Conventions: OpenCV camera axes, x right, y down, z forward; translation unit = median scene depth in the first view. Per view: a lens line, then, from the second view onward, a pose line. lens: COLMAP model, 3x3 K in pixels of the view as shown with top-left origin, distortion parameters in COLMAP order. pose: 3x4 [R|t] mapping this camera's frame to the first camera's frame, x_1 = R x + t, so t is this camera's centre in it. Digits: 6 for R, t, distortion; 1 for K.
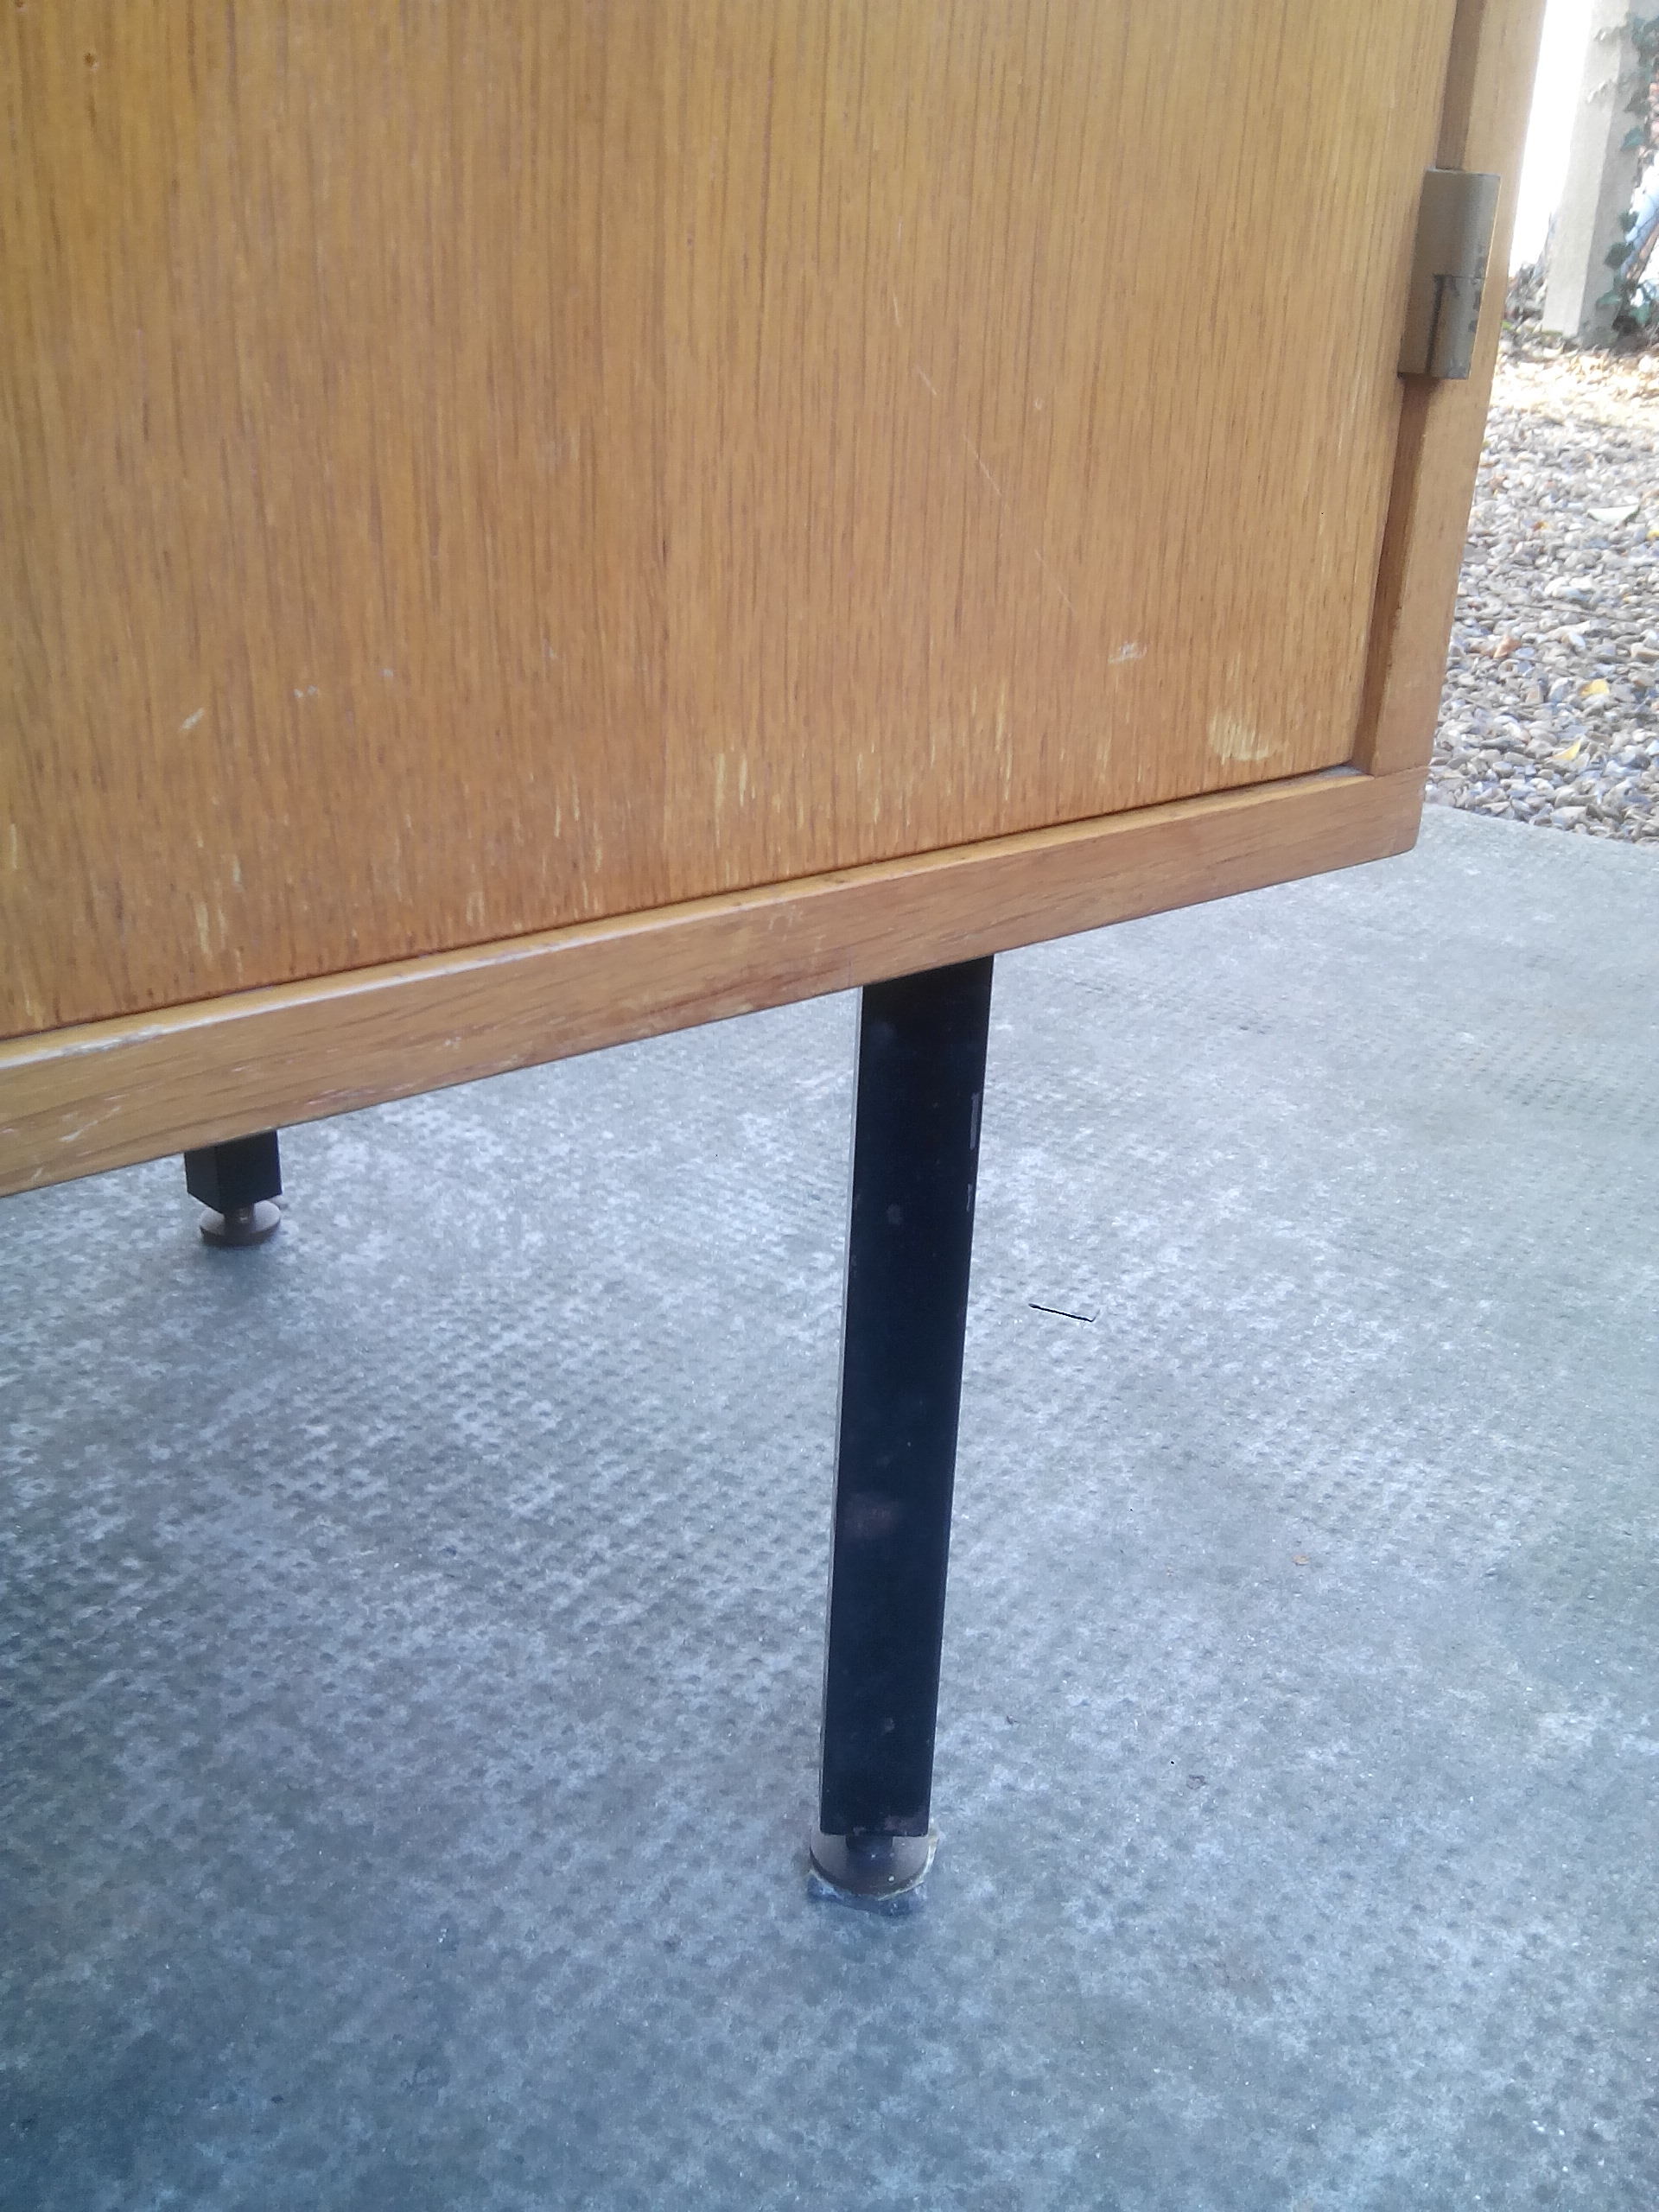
lens RADIAL K [[2321.9, 0, 911.2], [0, 2321.9, 1104.3], [0, 0, 1]] dist [-0.029355, 0.000000]
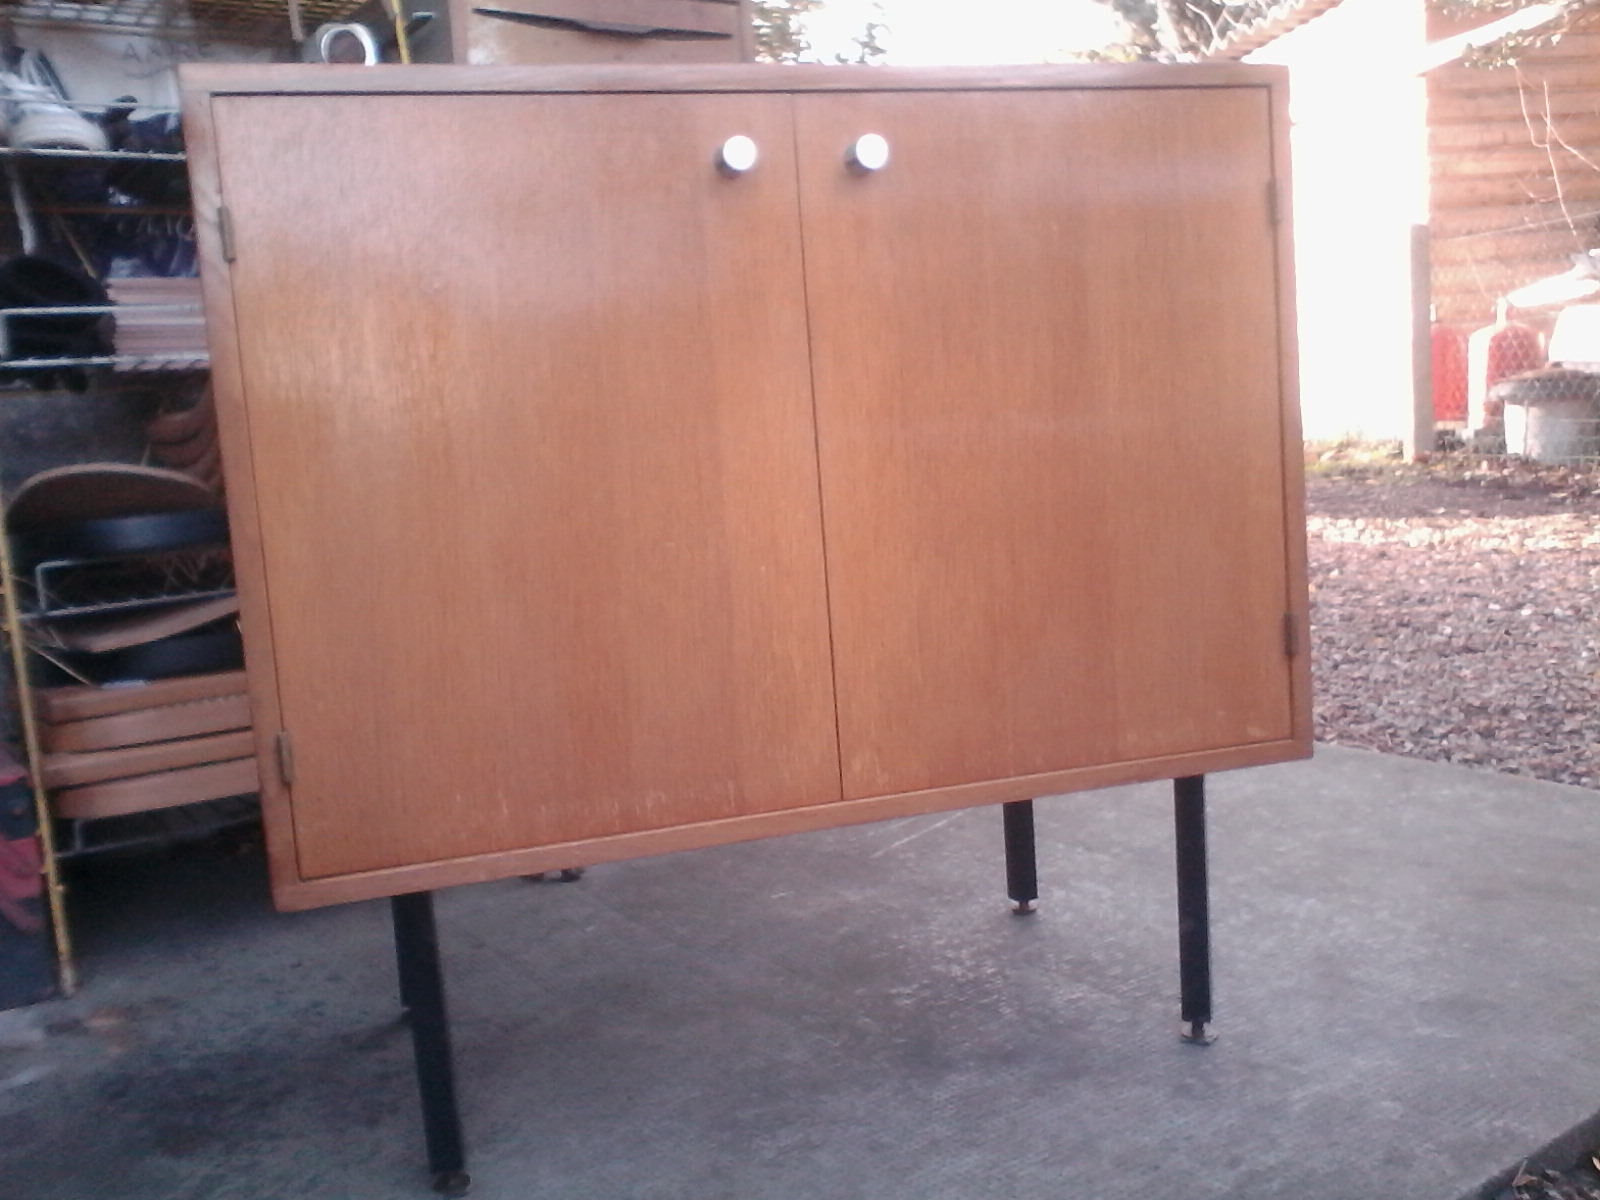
lens RADIAL K [[1679.5, 0, 804.3], [0, 1679.5, 594.1], [0, 0, 1]] dist [-0.029355, 0.000000]
pose [[0.927126, -0.062058, -0.369575, 0.340136], [-0.042066, 0.962726, -0.267187, 0.305490], [0.372381, 0.263263, 0.889958, -1.419119]]
